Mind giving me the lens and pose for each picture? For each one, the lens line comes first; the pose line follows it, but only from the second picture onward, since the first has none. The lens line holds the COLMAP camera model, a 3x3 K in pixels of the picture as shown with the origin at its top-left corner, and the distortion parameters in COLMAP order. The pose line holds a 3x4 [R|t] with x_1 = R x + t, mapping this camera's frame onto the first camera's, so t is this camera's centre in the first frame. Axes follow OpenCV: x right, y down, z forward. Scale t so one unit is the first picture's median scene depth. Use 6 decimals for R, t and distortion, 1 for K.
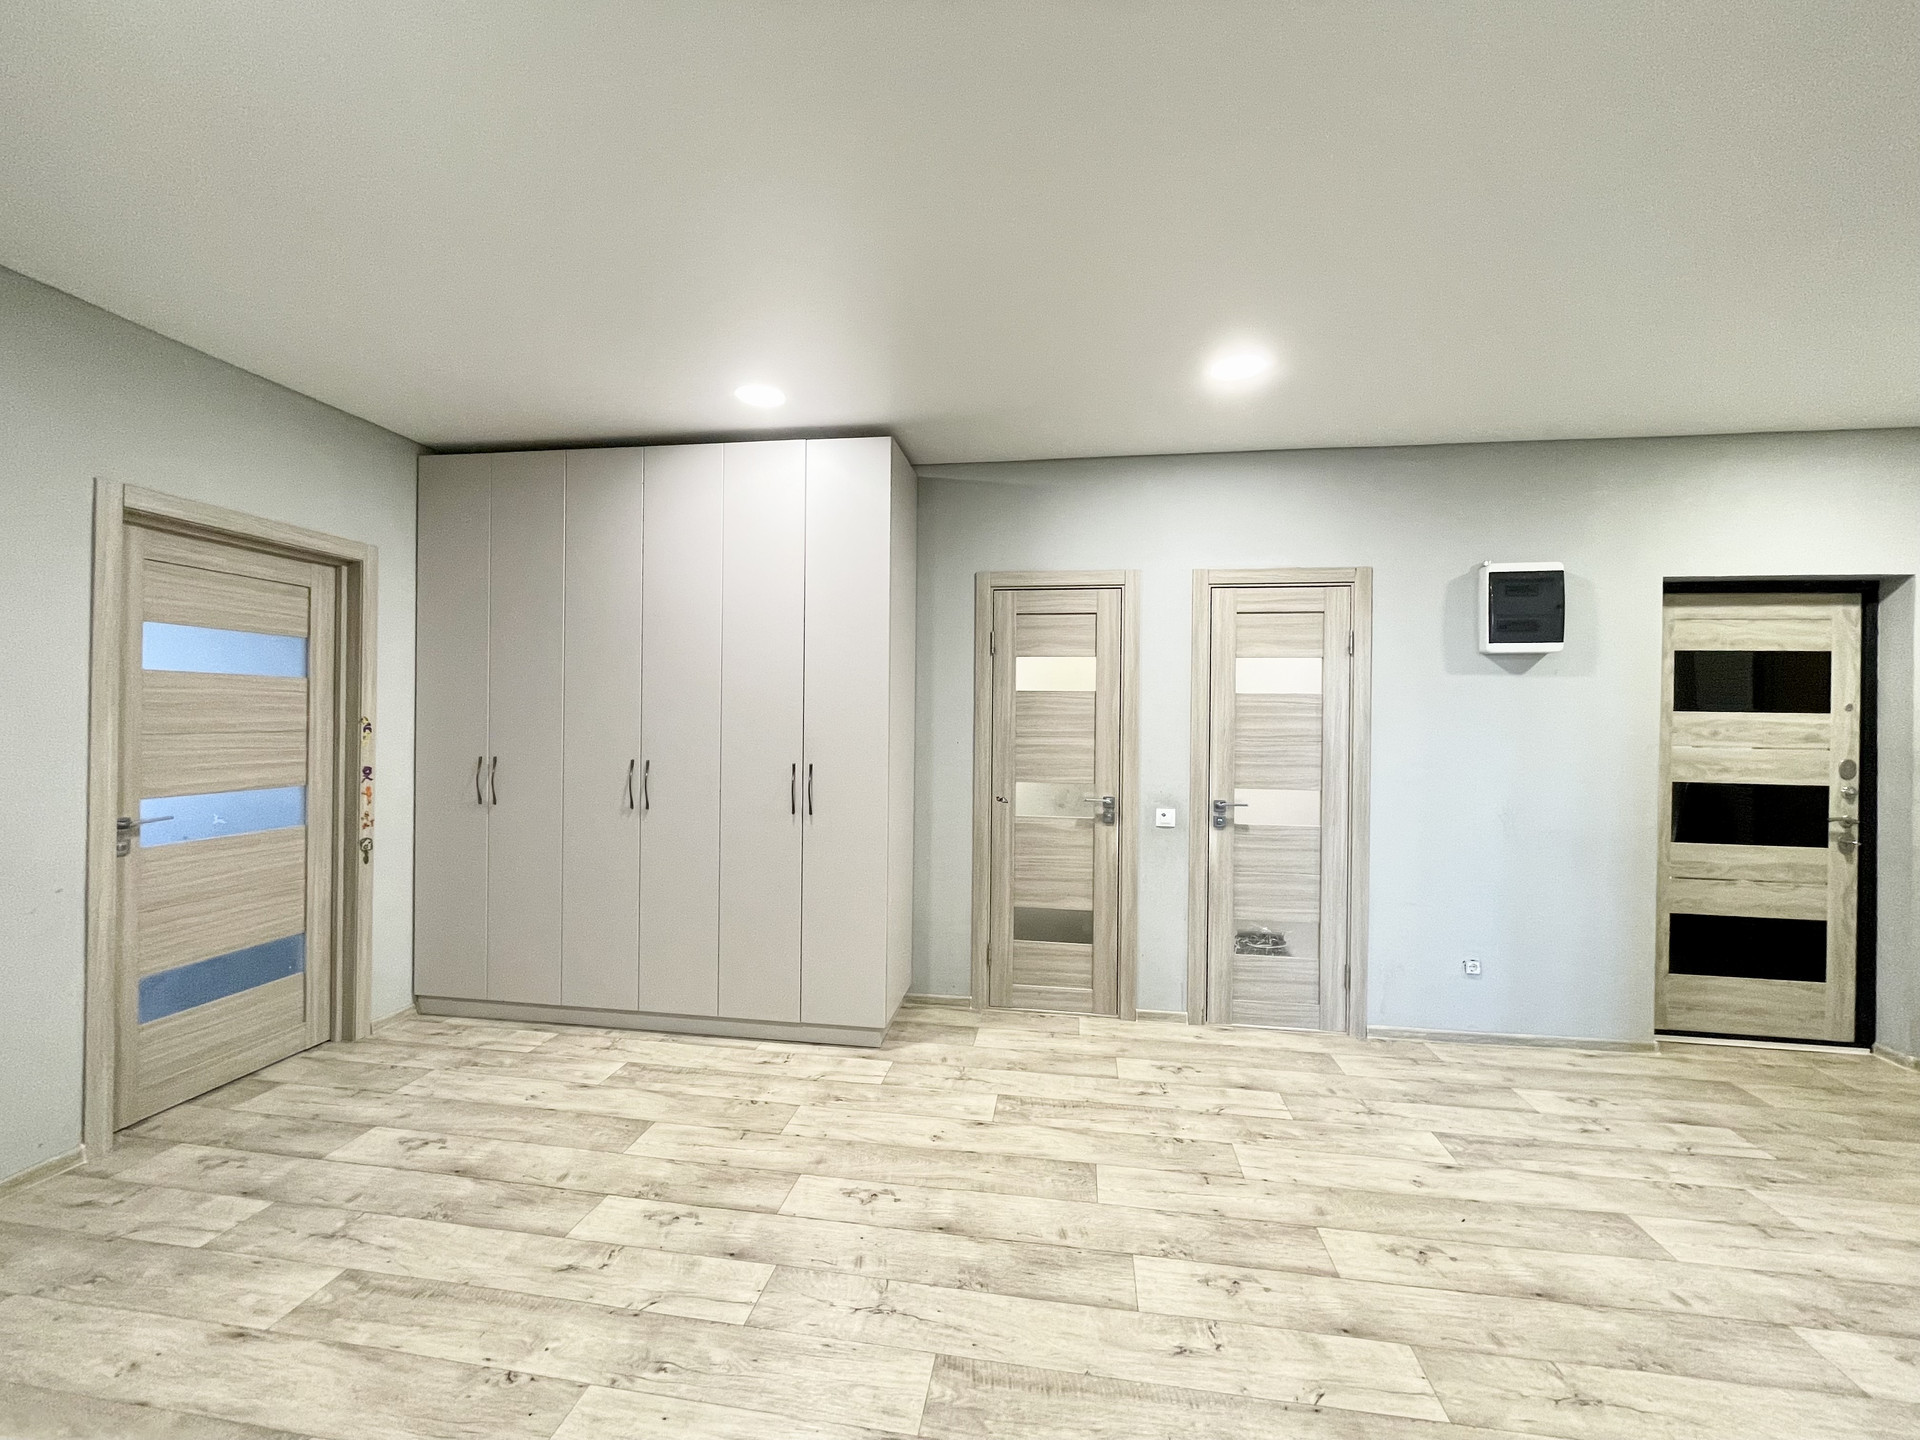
lens RADIAL K [[773.9, 0, 958.0], [0, 773.9, 718.5], [0, 0, 1]] dist [-0.001448, -0.000616]
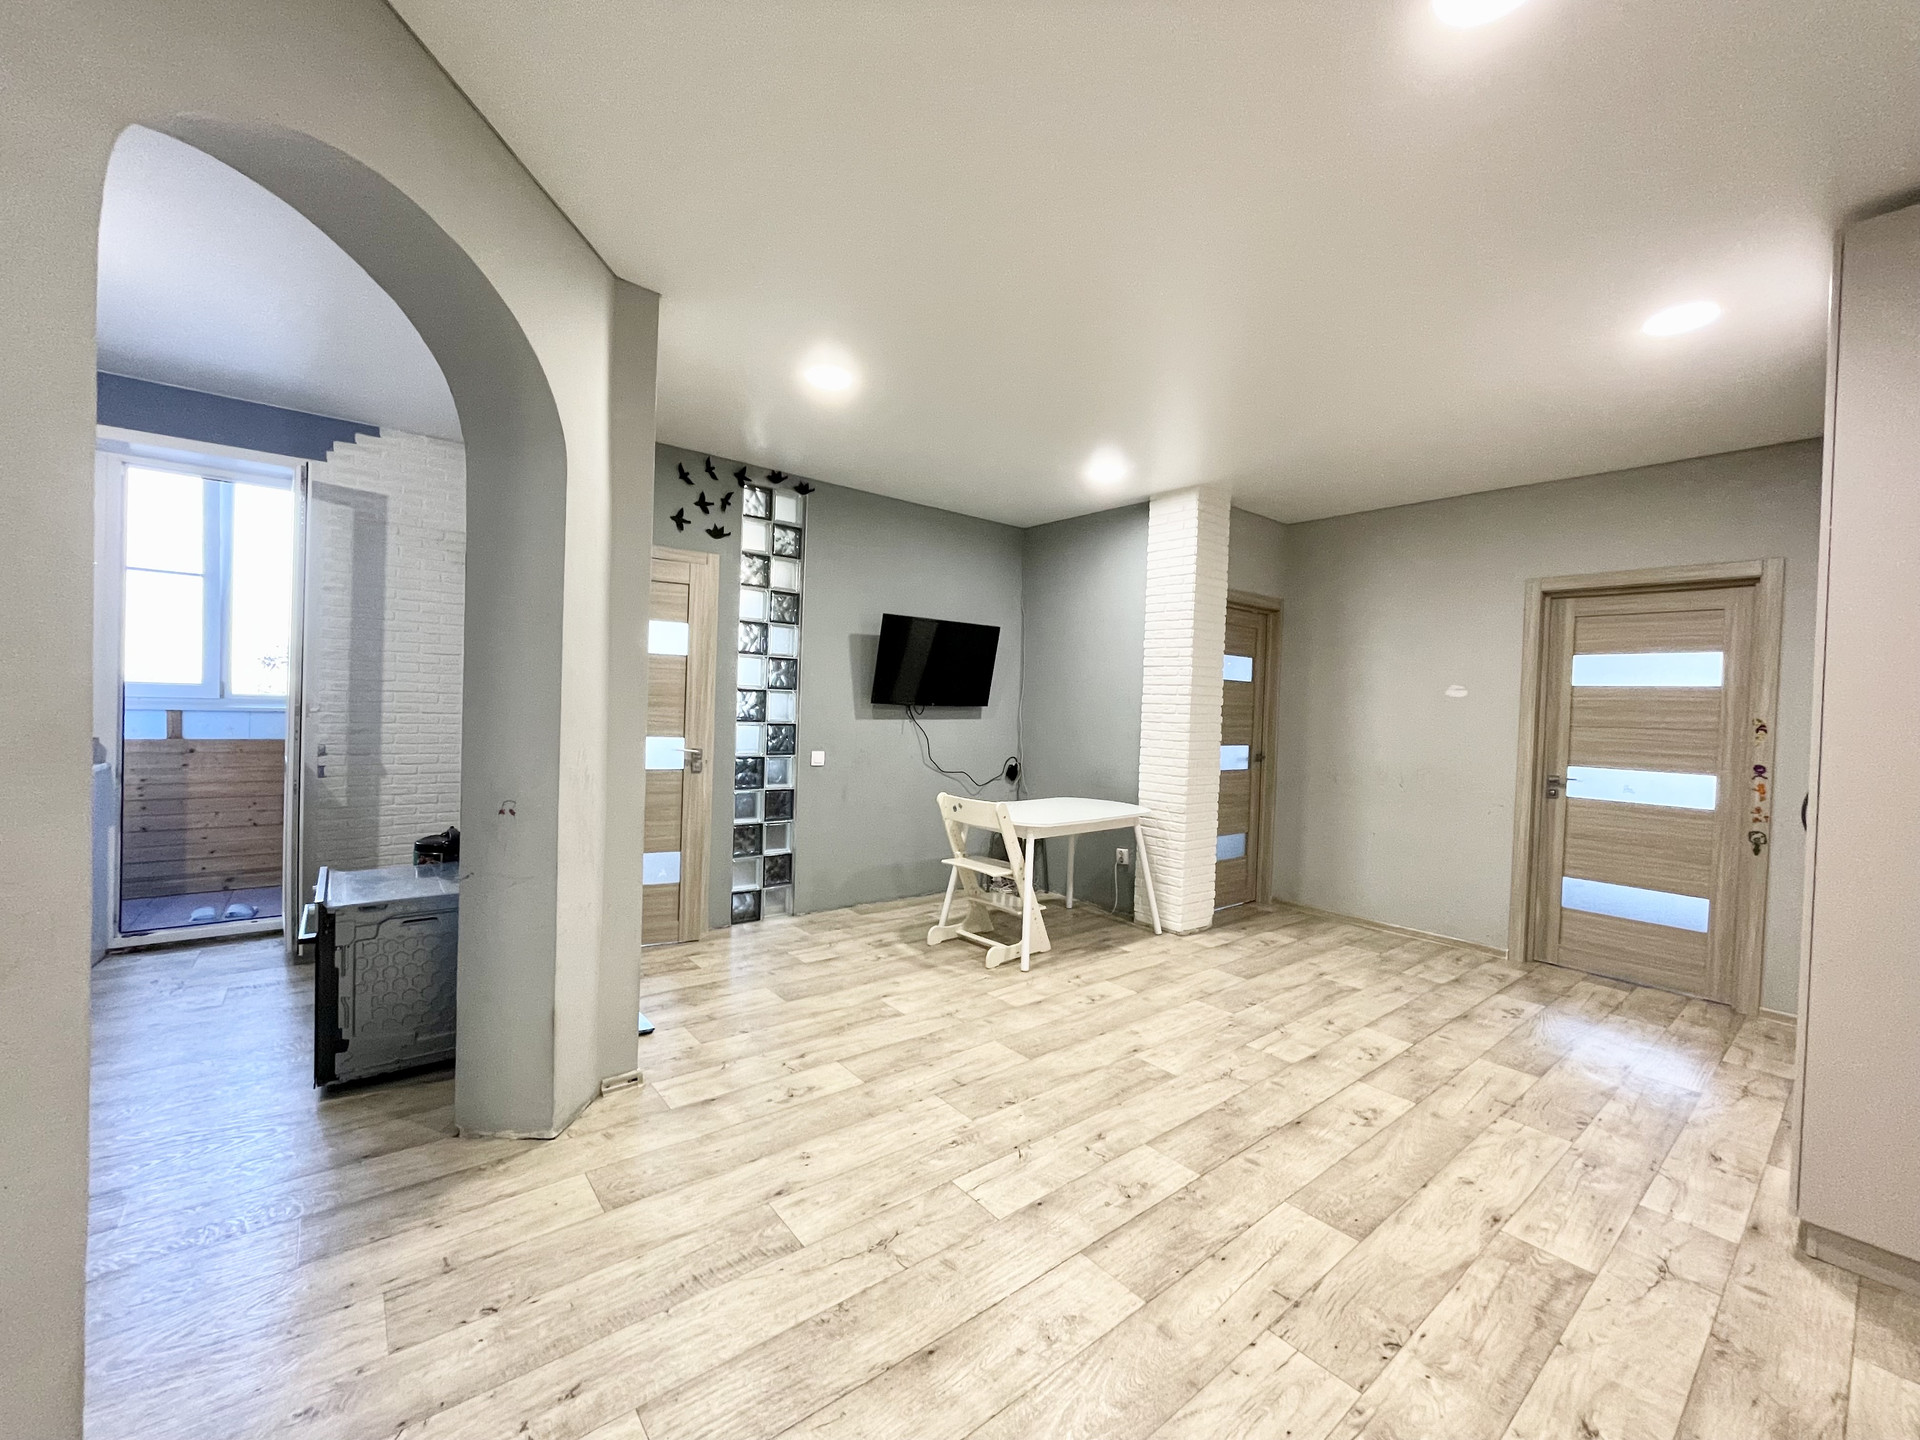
lens RADIAL K [[773.9, 0, 958.0], [0, 773.9, 718.5], [0, 0, 1]] dist [-0.001448, -0.000616]
pose [[-0.672041, -0.021664, -0.740197, 1.121590], [-0.042880, 0.999033, 0.009693, 0.049425], [0.739272, 0.038254, -0.672320, 1.280062]]
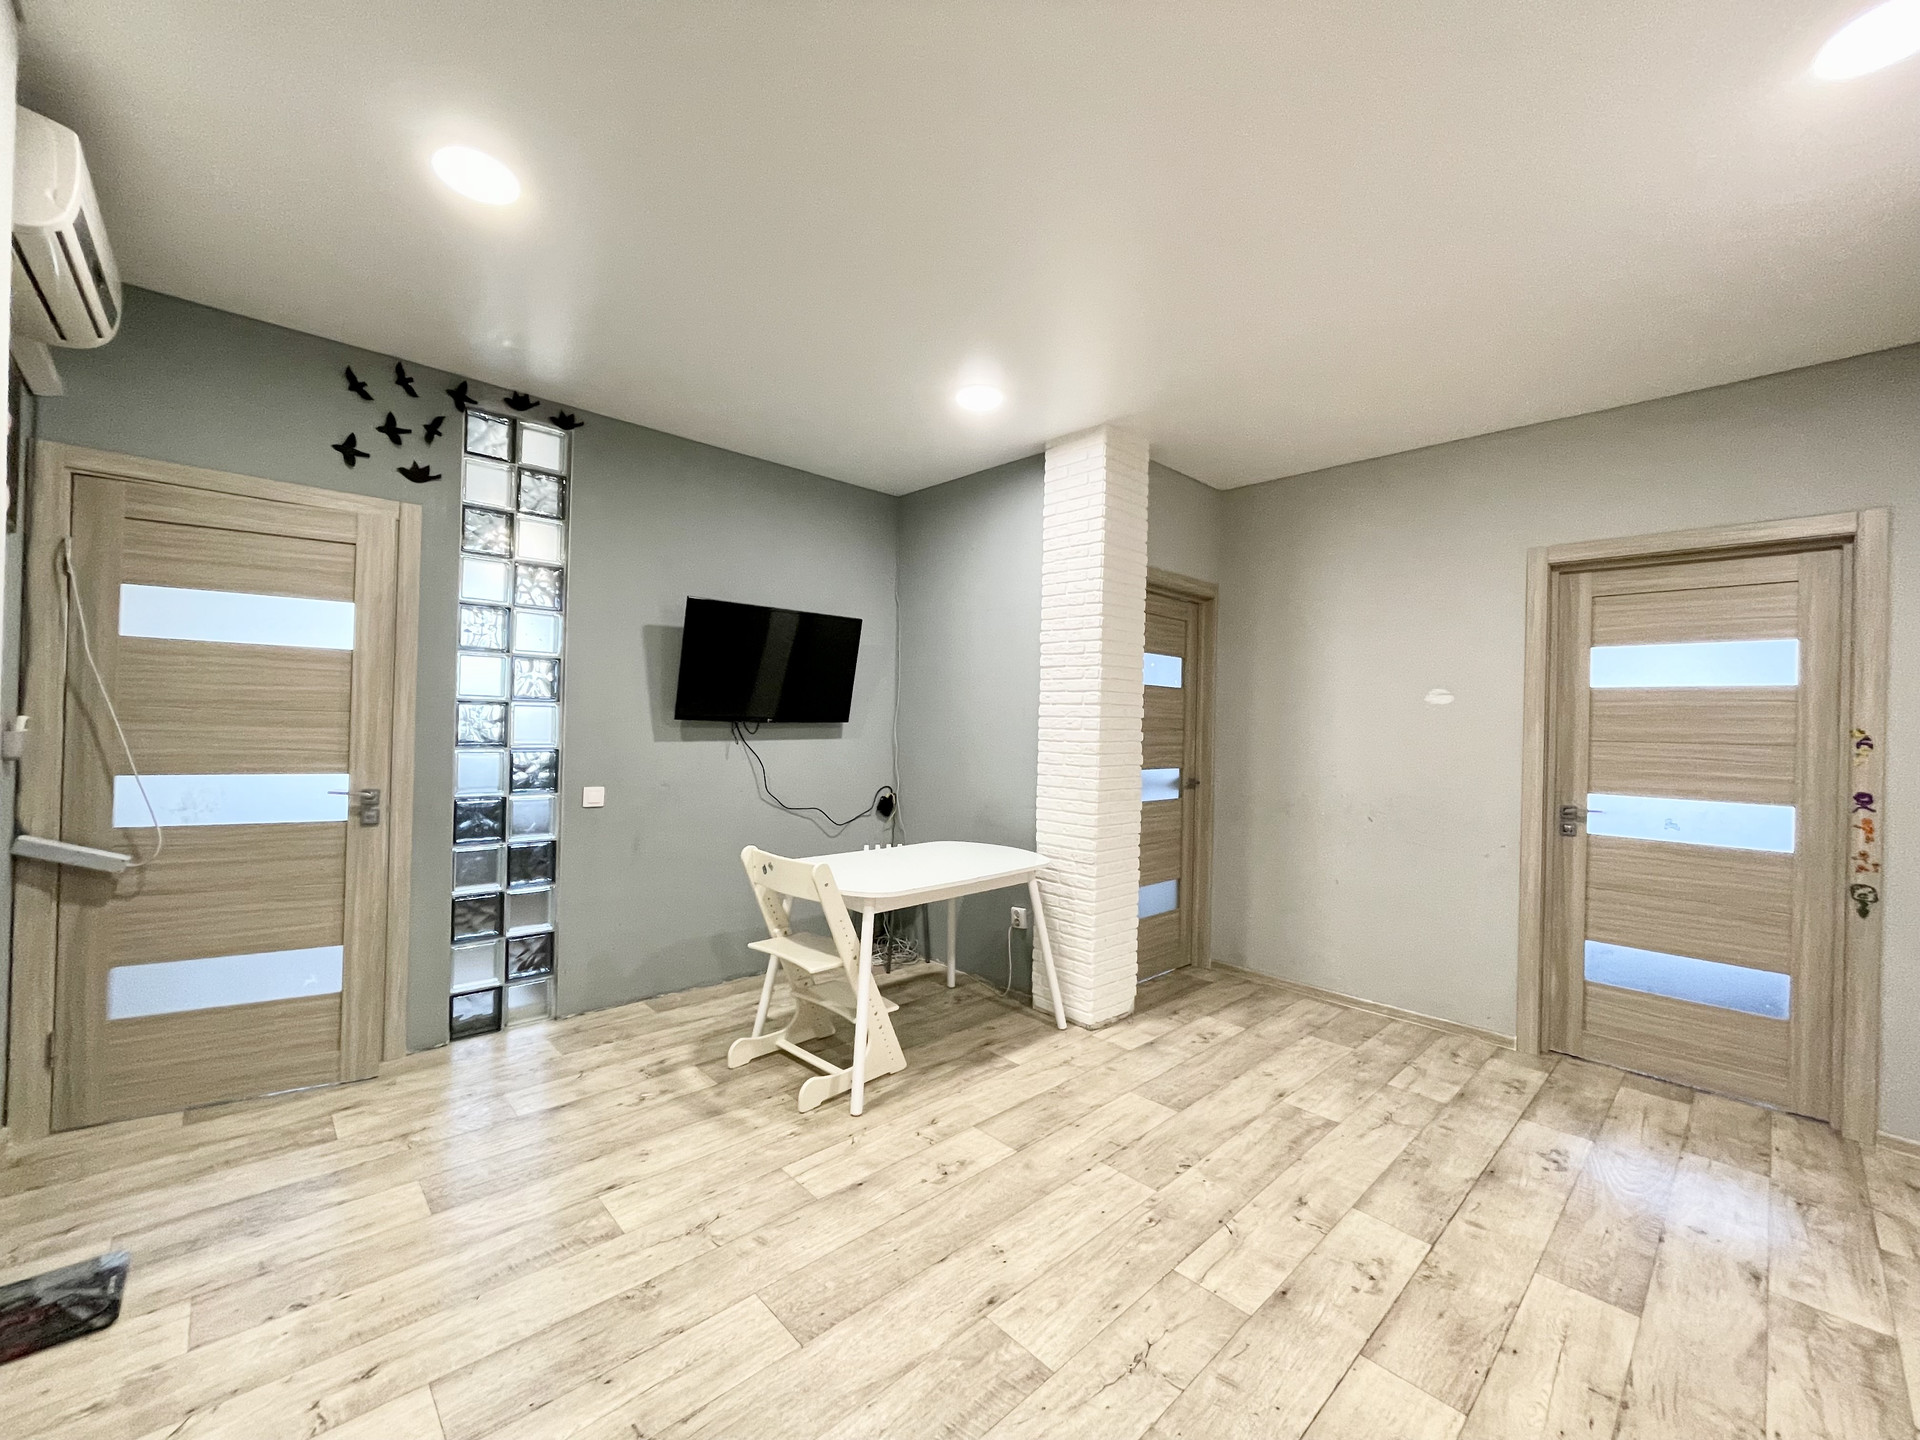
lens RADIAL K [[773.9, 0, 958.0], [0, 773.9, 718.5], [0, 0, 1]] dist [-0.001448, -0.000616]
pose [[-0.615108, -0.030719, -0.787845, 0.590360], [-0.032629, 0.999376, -0.013493, 0.039101], [0.787768, 0.017407, -0.615726, 1.084041]]
